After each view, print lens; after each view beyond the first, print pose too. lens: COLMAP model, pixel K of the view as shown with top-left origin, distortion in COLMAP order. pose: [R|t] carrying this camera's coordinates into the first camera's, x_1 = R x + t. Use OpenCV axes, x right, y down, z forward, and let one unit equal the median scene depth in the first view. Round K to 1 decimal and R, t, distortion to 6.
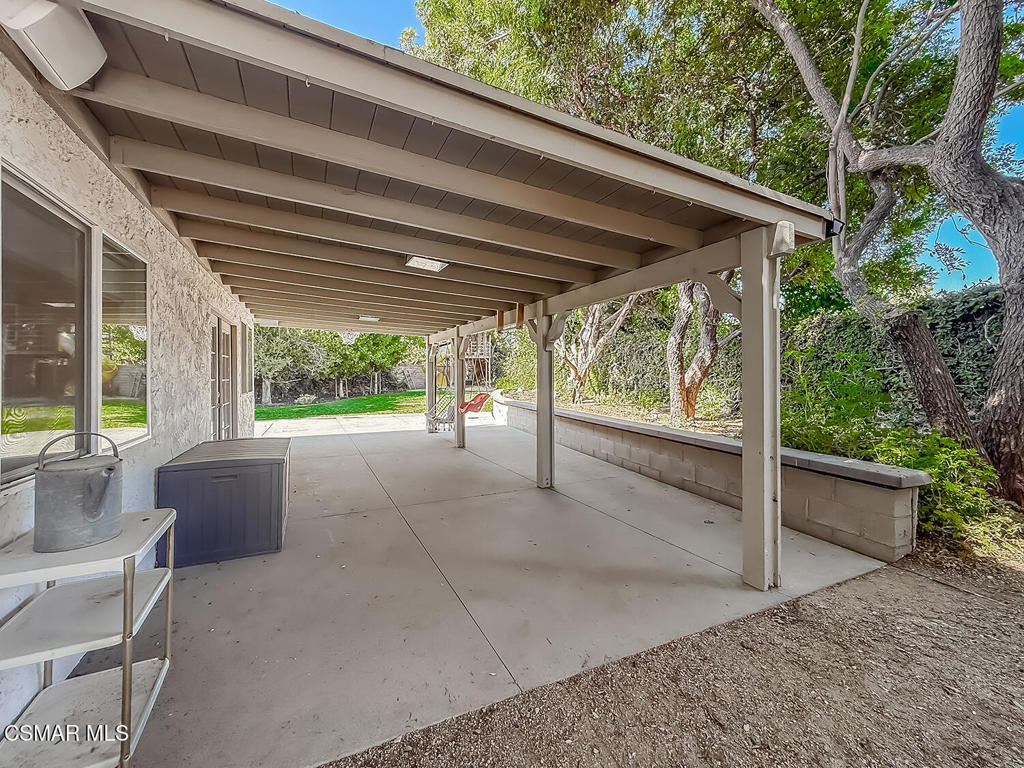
lens RADIAL K [[410.3, 0, 516.5], [0, 410.3, 384.0], [0, 0, 1]] dist [-0.000371, -0.000072]
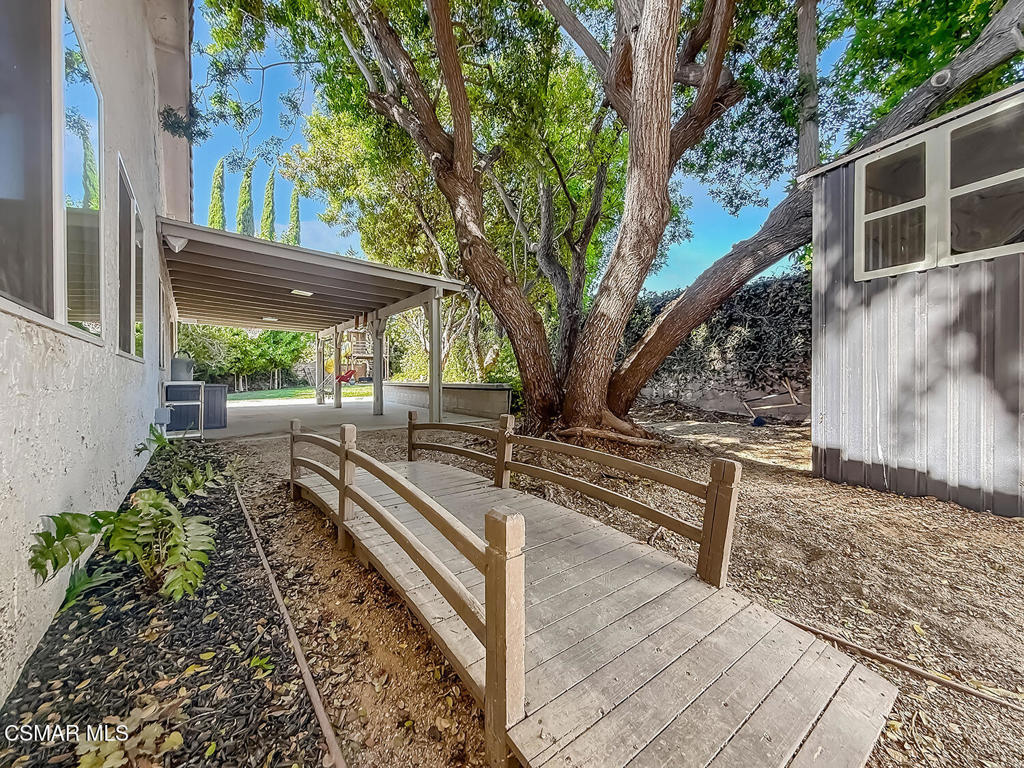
lens RADIAL K [[410.3, 0, 509.6], [0, 410.3, 380.2], [0, 0, 1]] dist [-0.000371, -0.000072]
pose [[0.982662, -0.009709, 0.185151, 0.111662], [0.012990, 0.999779, -0.016515, 0.050066], [-0.184950, 0.018634, 0.982571, -0.316787]]
